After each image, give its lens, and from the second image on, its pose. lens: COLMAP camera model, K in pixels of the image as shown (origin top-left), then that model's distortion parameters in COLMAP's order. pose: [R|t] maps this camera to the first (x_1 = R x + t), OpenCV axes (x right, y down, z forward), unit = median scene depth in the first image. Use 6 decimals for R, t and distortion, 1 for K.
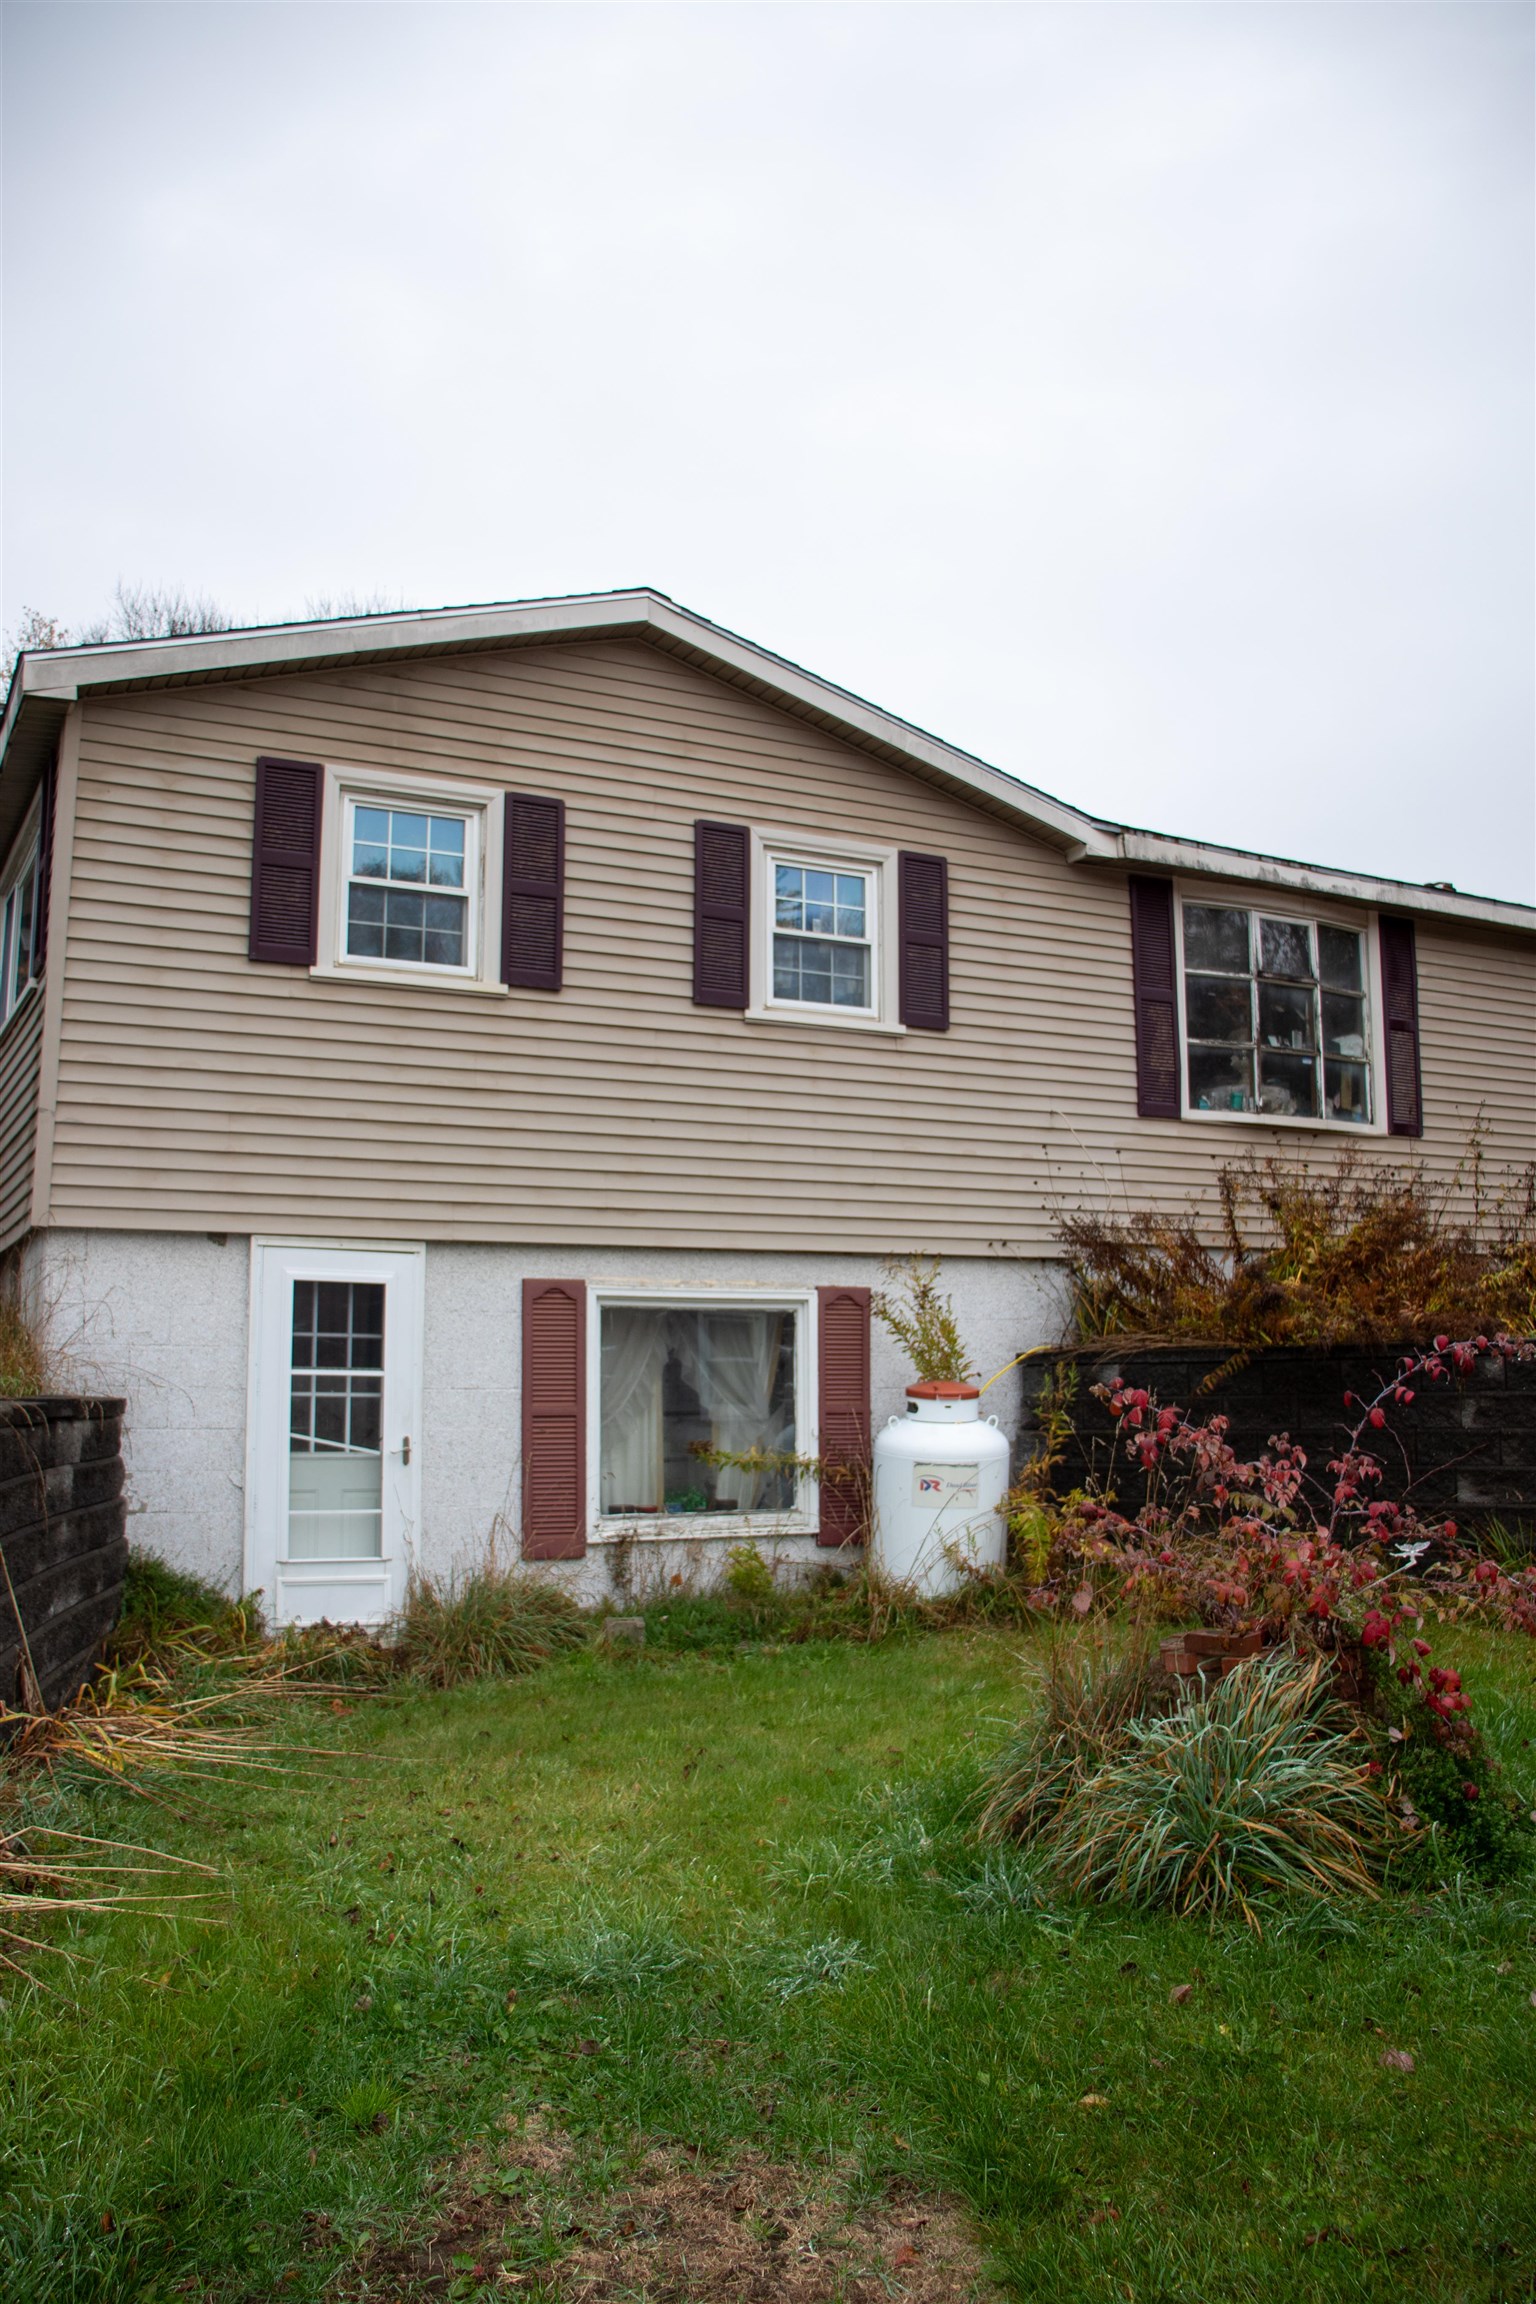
lens RADIAL K [[1857.9, 0, 770.1], [0, 1857.9, 1183.8], [0, 0, 1]] dist [-0.172630, 0.137901]
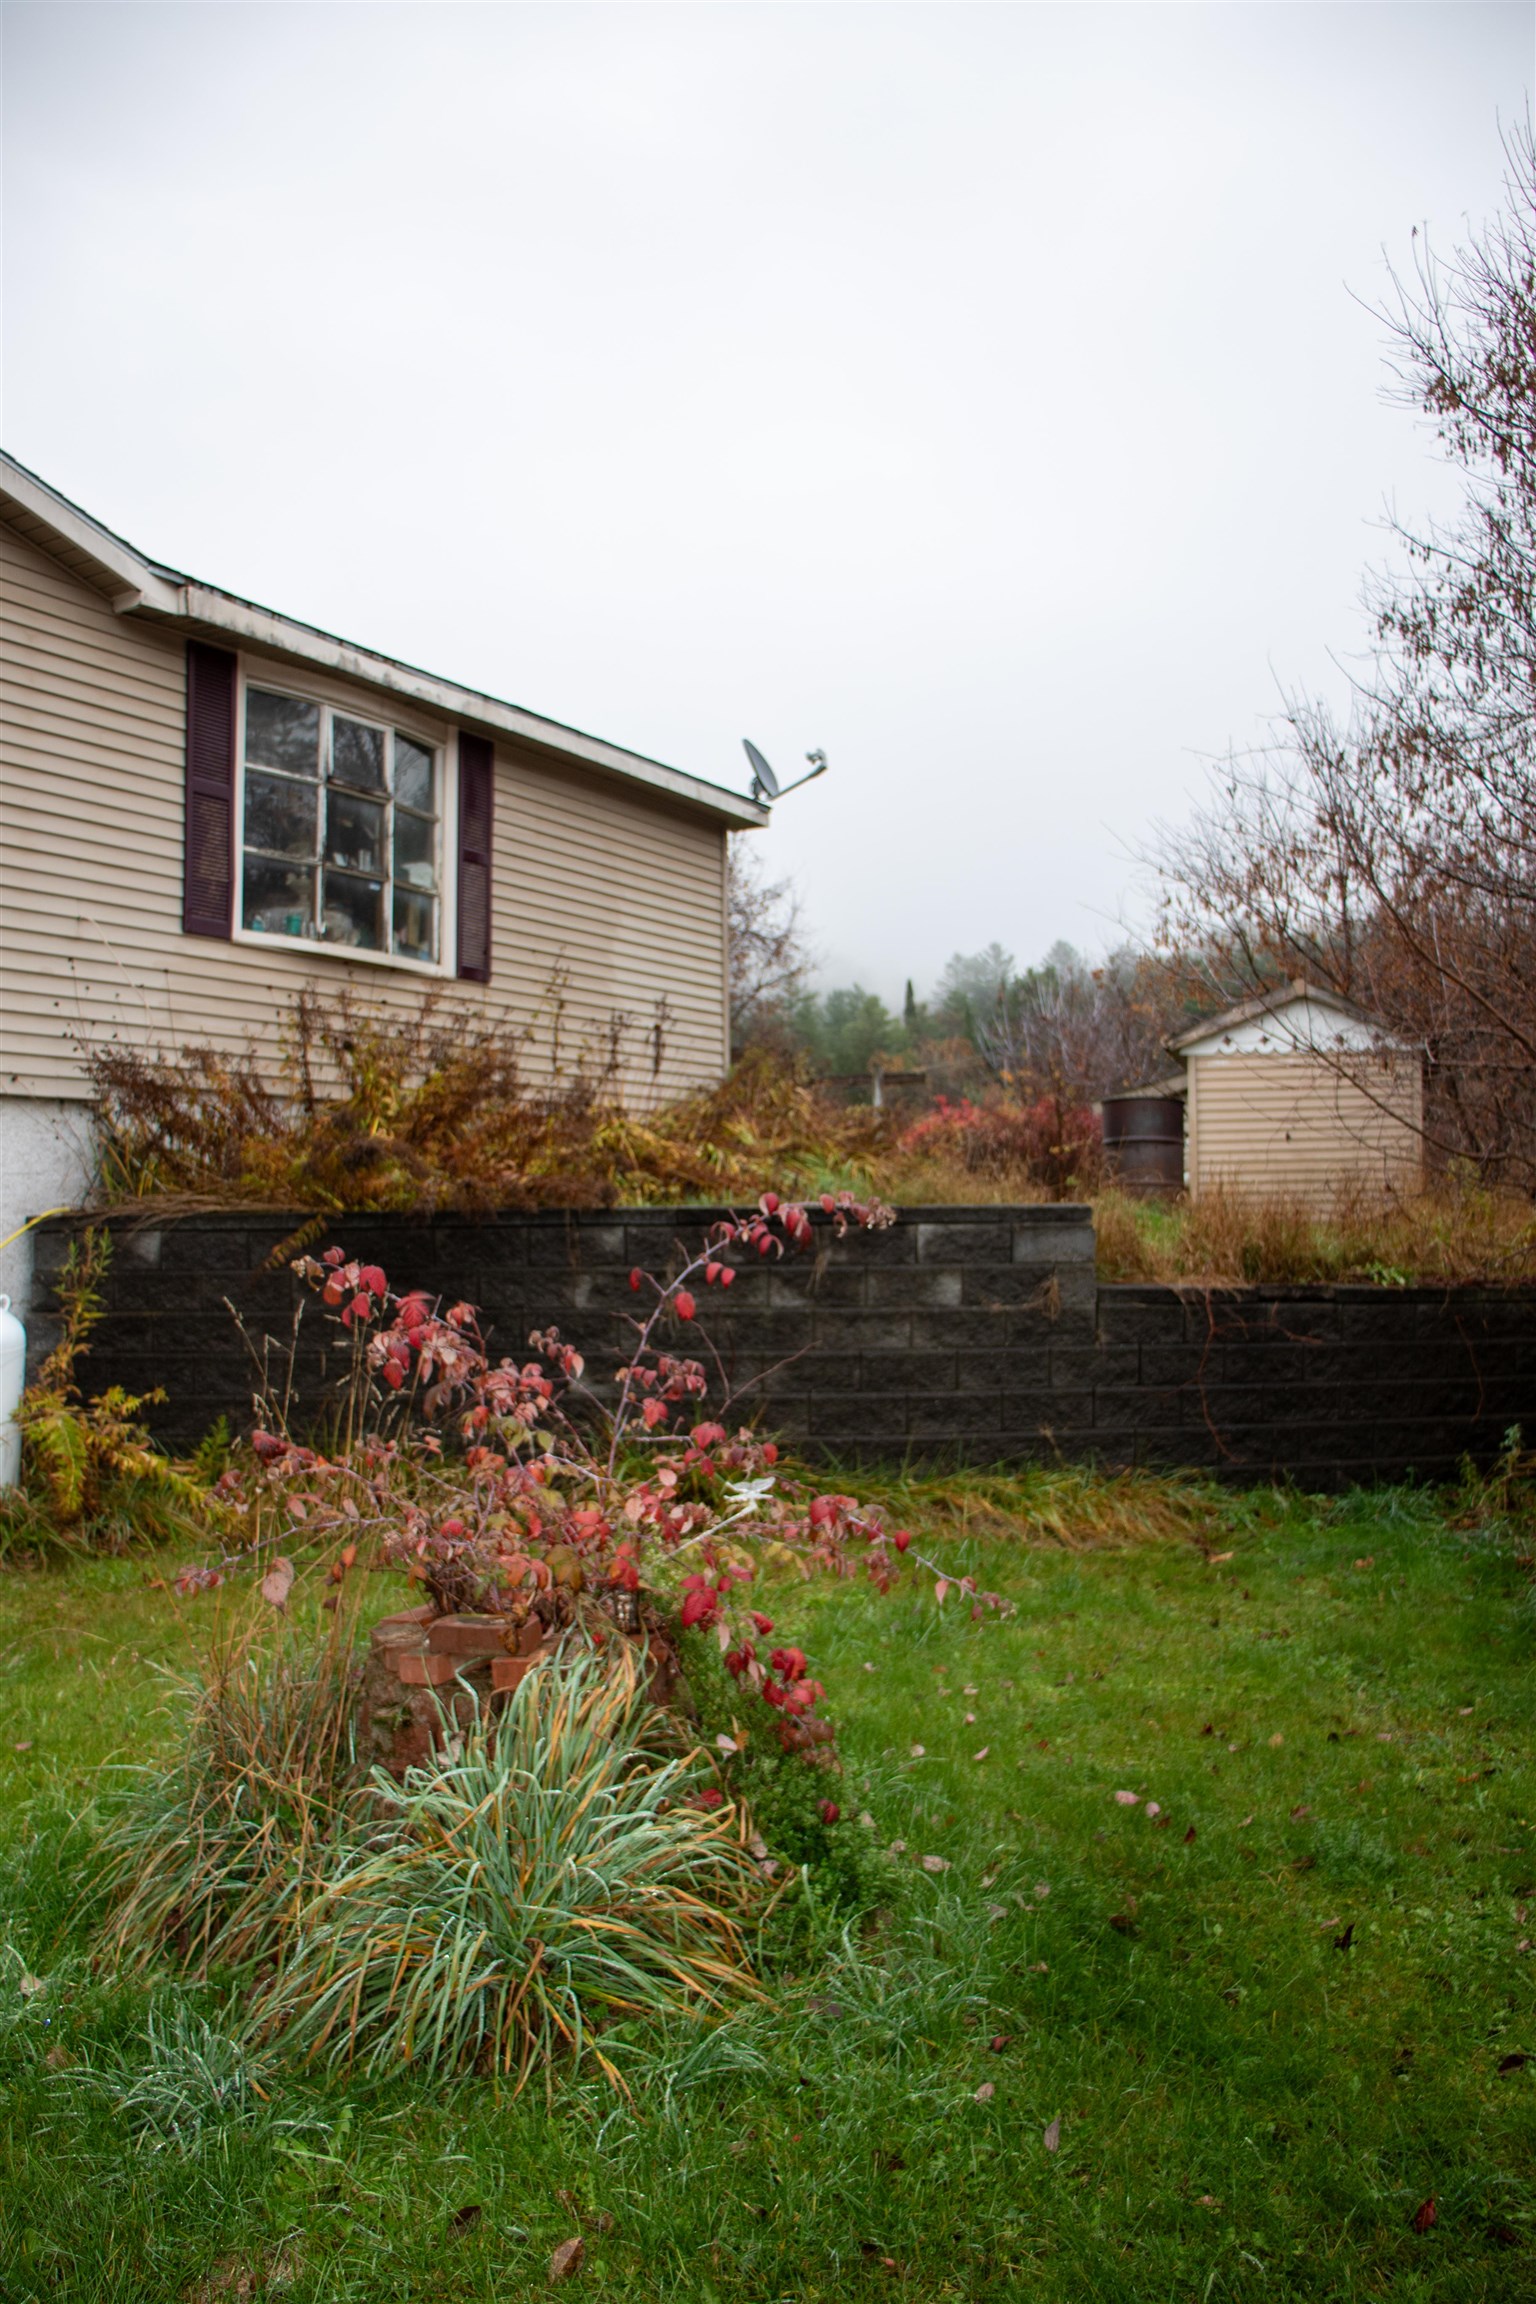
lens RADIAL K [[1857.9, 0, 770.1], [0, 1857.9, 1183.8], [0, 0, 1]] dist [-0.172630, 0.137901]
pose [[0.843815, 0.014840, 0.536429, -0.014676], [-0.052378, 0.997122, 0.054808, 0.017362], [-0.534072, -0.074345, 0.842164, 0.165901]]
